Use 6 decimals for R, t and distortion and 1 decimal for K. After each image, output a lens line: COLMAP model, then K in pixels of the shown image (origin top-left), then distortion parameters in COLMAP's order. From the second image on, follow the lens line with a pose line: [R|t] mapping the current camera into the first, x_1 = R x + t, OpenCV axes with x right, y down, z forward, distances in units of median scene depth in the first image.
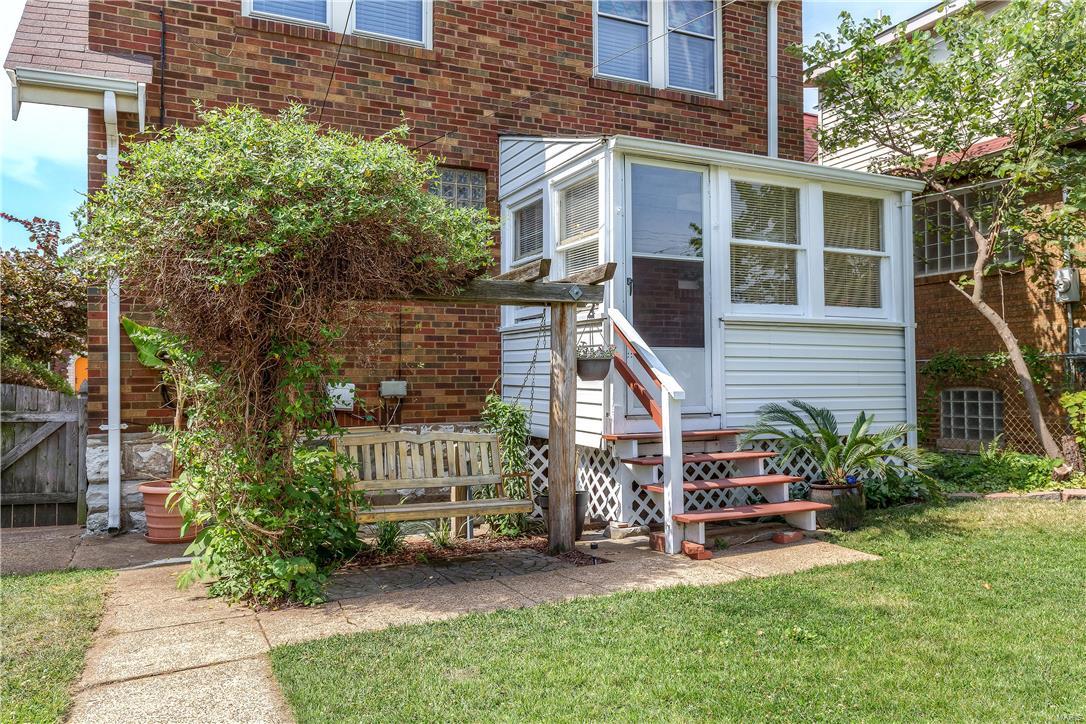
lens RADIAL K [[777.7, 0, 541.4], [0, 777.7, 362.6], [0, 0, 1]] dist [-0.002843, 0.000652]
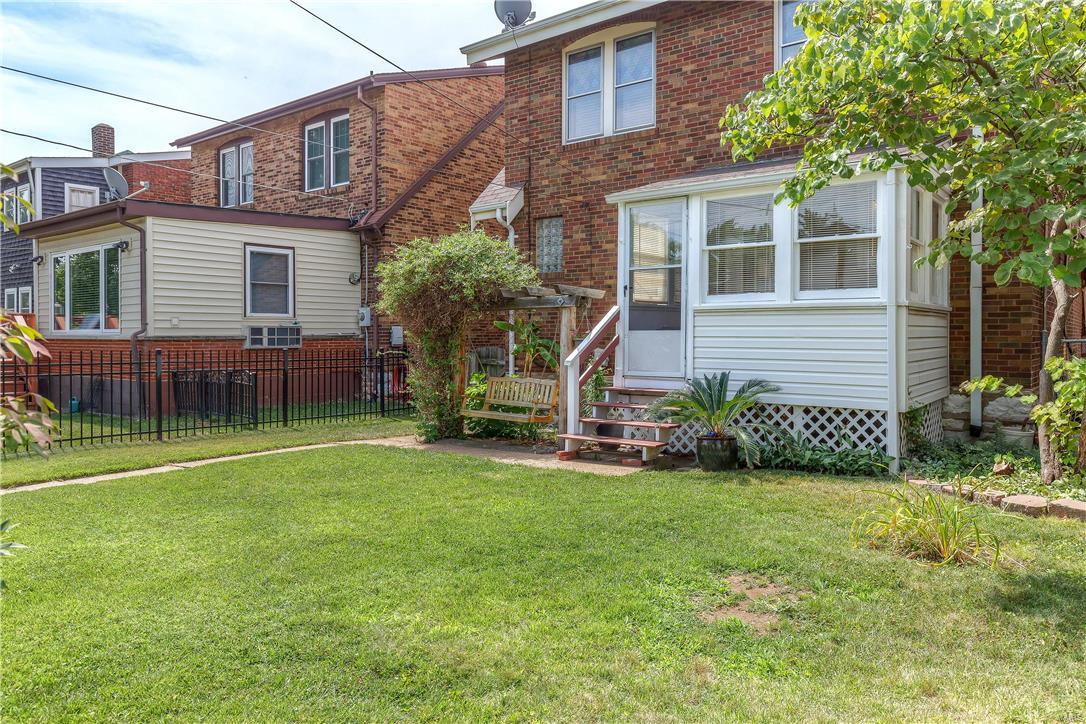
lens RADIAL K [[739.2, 0, 540.7], [0, 739.2, 335.1], [0, 0, 1]] dist [-0.003495, -0.000572]
pose [[0.462160, 0.001482, -0.886795, 1.168940], [0.020722, 0.999708, 0.012470, -0.029741], [0.886554, -0.024139, 0.461995, 0.163550]]
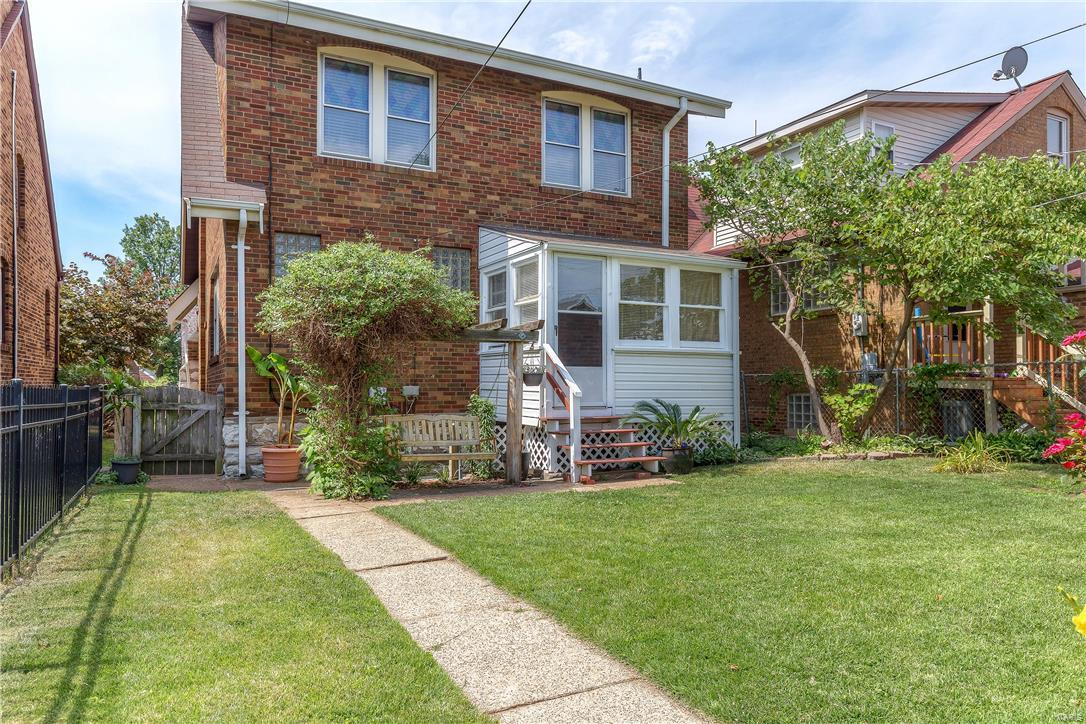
lens RADIAL K [[712.1, 0, 519.1], [0, 712.1, 373.1], [0, 0, 1]] dist [-0.000183, -0.001131]
pose [[0.999973, 0.006072, 0.004038, 0.024572], [-0.006081, 0.999979, 0.002184, -0.007322], [-0.004025, -0.002208, 0.999989, -0.478847]]
